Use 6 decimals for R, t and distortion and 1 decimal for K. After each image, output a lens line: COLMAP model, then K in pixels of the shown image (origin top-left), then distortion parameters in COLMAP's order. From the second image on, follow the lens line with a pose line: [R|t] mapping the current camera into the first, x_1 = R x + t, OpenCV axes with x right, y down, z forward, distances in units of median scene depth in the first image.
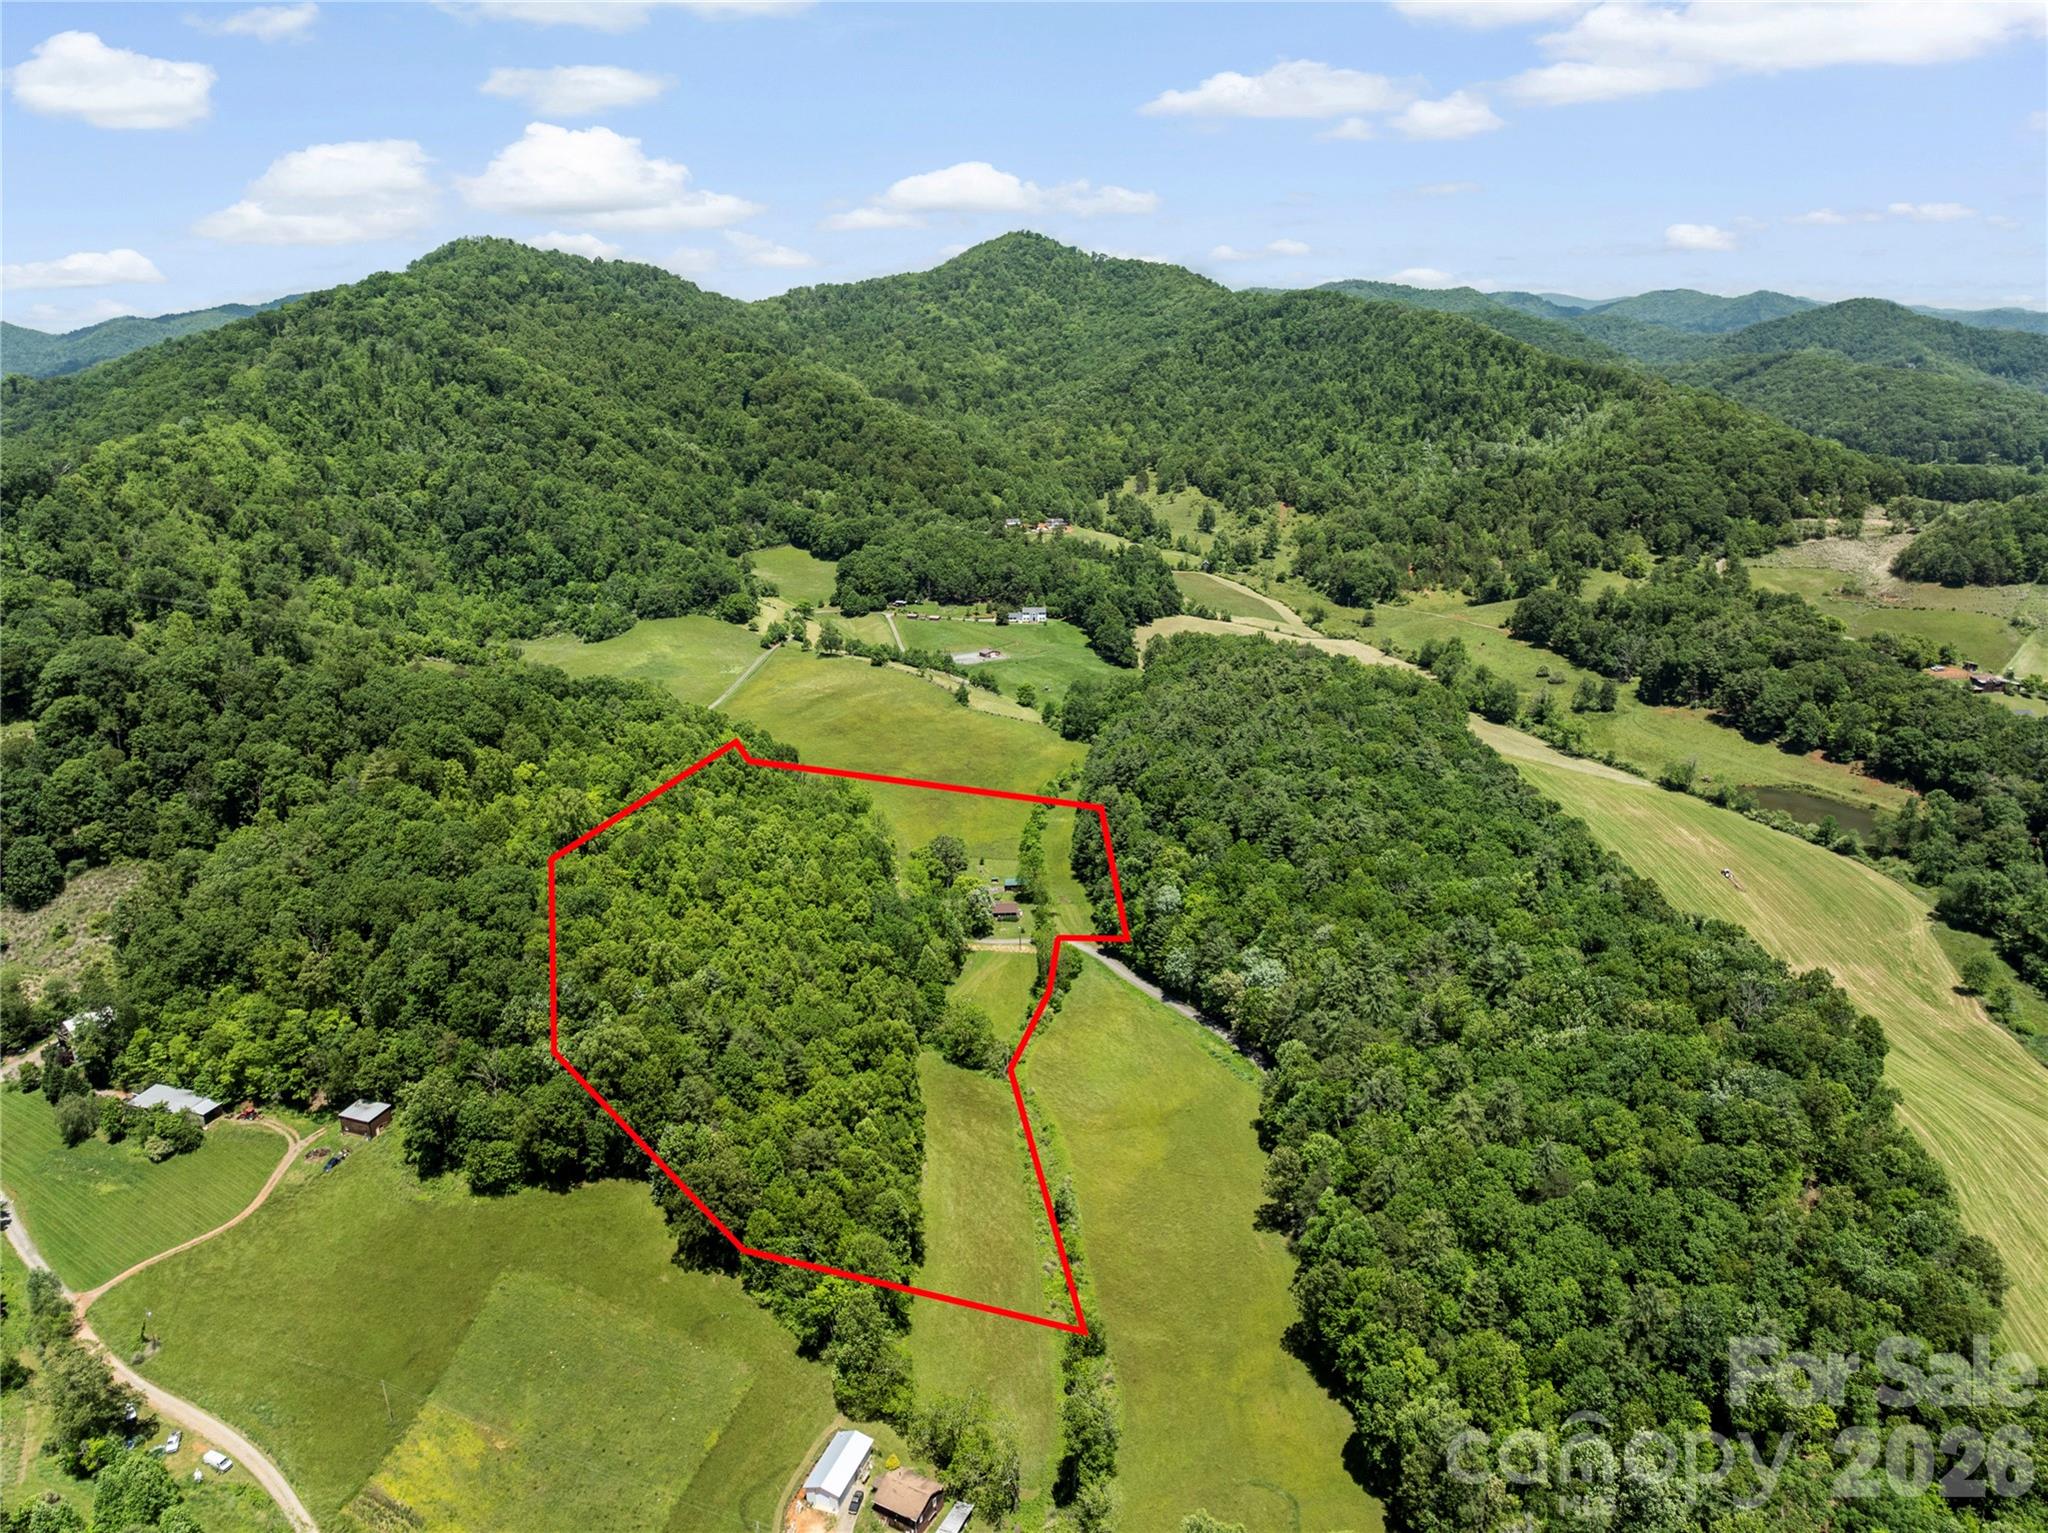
lens RADIAL K [[1465.5, 0, 1021.9], [0, 1465.5, 769.9], [0, 0, 1]] dist [-0.047405, 0.009725]
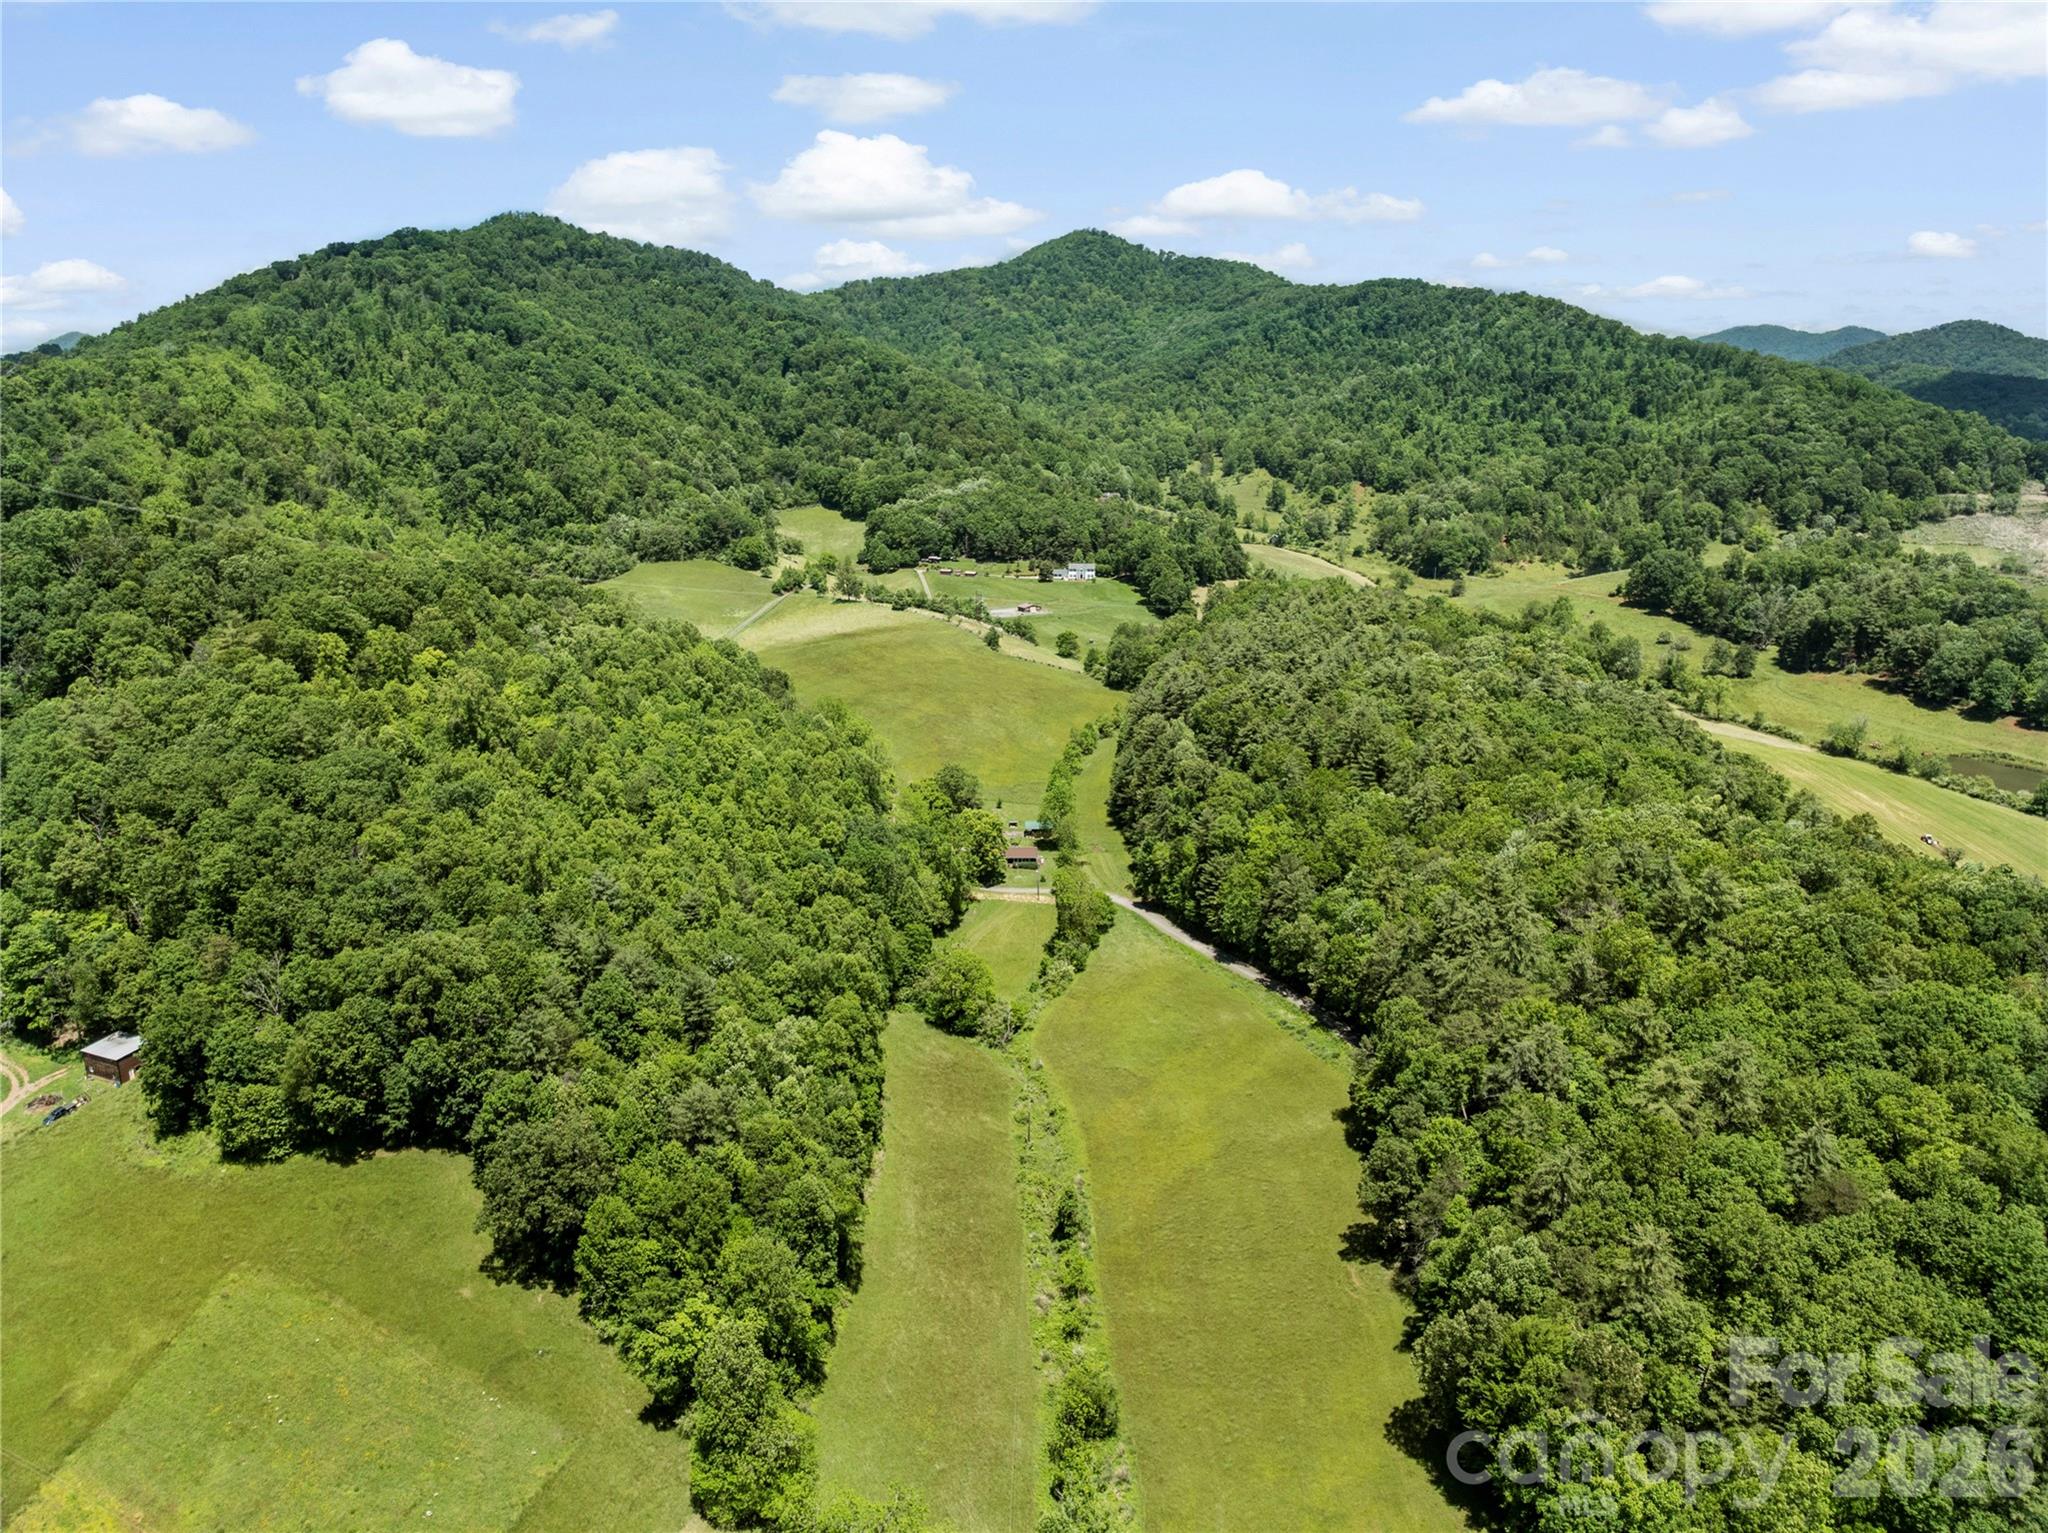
lens RADIAL K [[1465.5, 0, 1031.2], [0, 1465.5, 761.1], [0, 0, 1]] dist [-0.047405, 0.009725]
pose [[0.999070, 0.027279, -0.033387, 0.019754], [-0.028400, 0.999033, -0.033575, 0.074374], [0.032439, 0.034492, 0.998878, 0.206857]]
